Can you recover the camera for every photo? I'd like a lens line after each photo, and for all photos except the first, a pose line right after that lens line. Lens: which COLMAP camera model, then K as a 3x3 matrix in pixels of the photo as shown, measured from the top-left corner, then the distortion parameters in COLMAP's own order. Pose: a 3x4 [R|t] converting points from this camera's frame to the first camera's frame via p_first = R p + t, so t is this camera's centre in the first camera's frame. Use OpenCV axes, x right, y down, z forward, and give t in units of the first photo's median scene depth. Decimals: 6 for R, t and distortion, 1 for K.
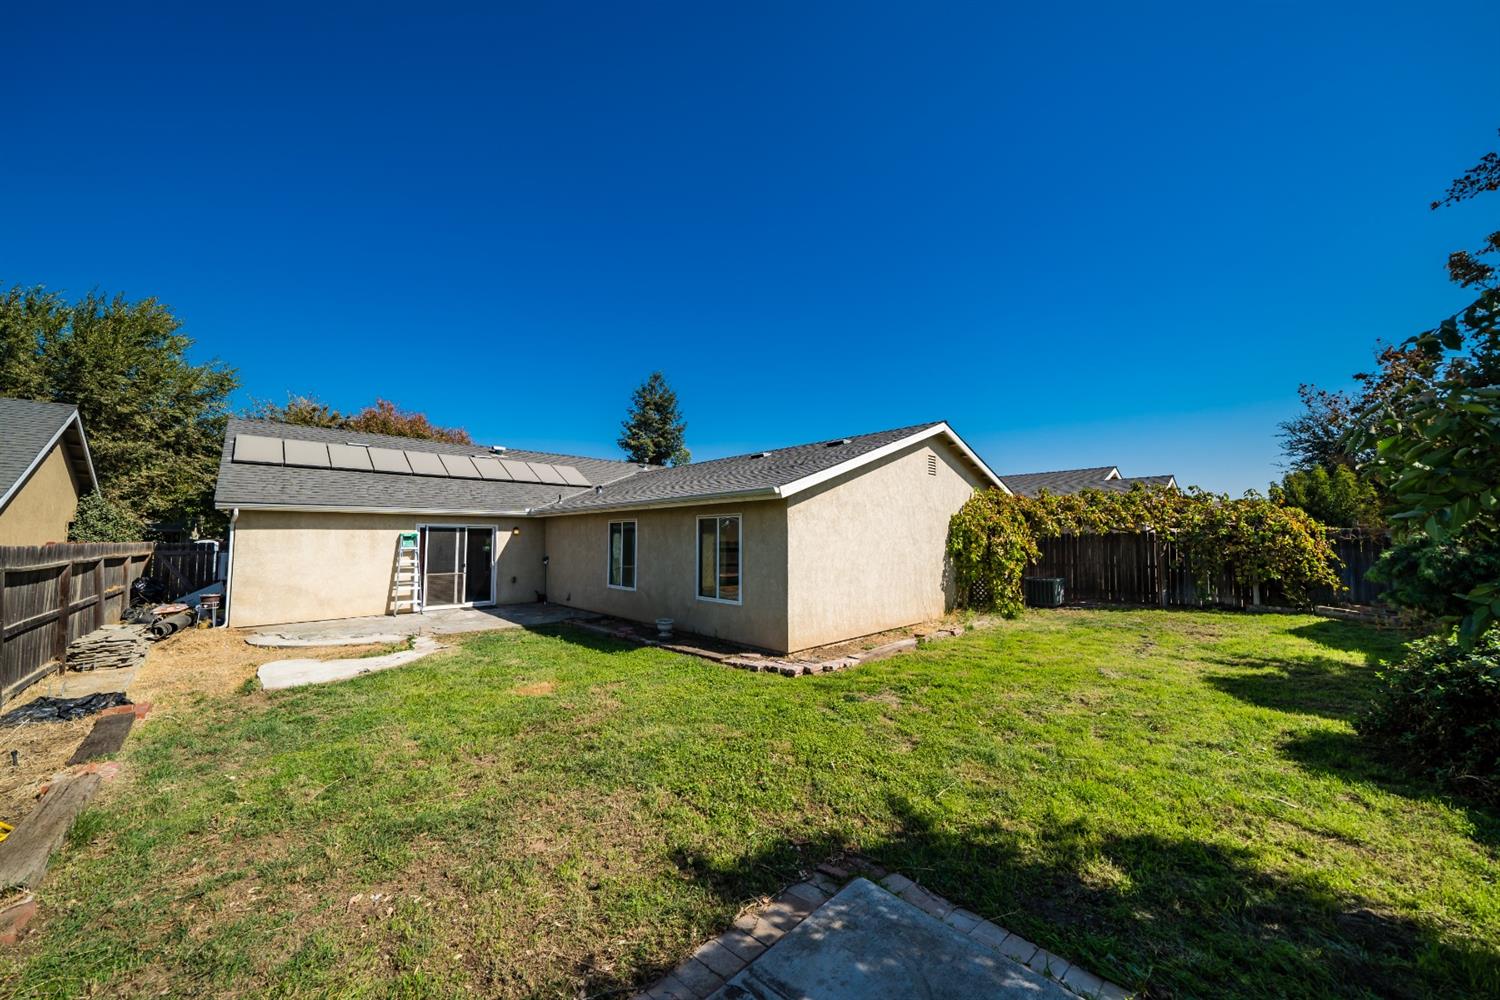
lens RADIAL K [[522.1, 0, 748.9], [0, 522.1, 511.7], [0, 0, 1]] dist [-0.002125, 0.000074]
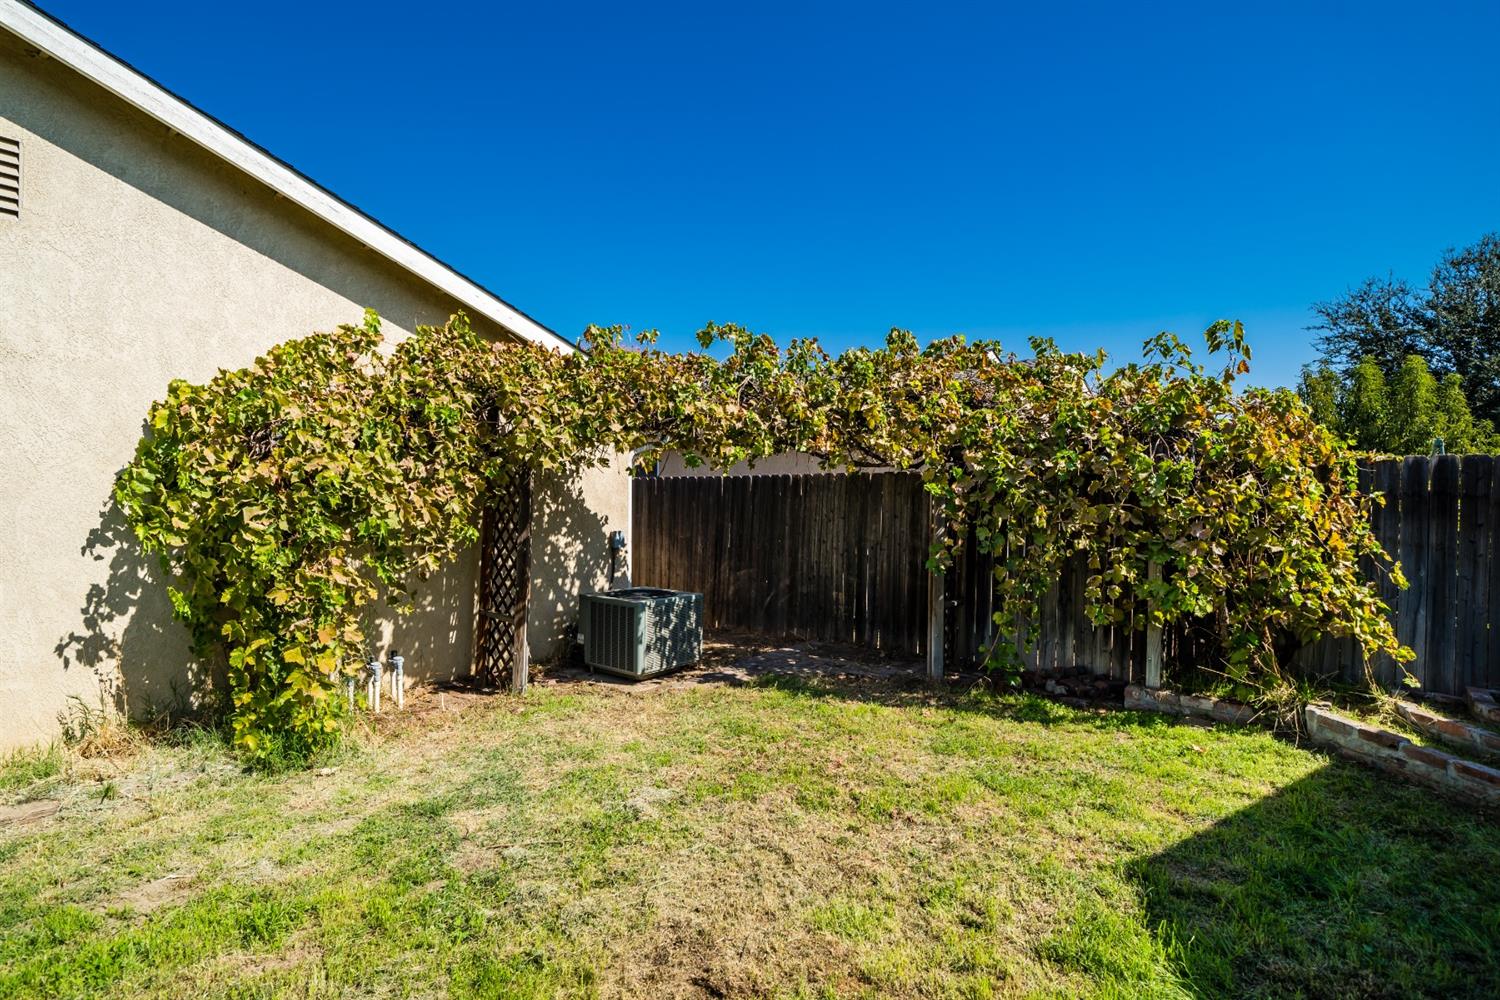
lens RADIAL K [[711.9, 0, 752.0], [0, 711.9, 501.4], [0, 0, 1]] dist [0.001248, 0.000044]
pose [[0.993374, 0.021496, 0.112898, 0.693697], [-0.026701, 0.998639, 0.044799, 0.050510], [-0.111781, -0.047516, 0.992596, 0.611195]]
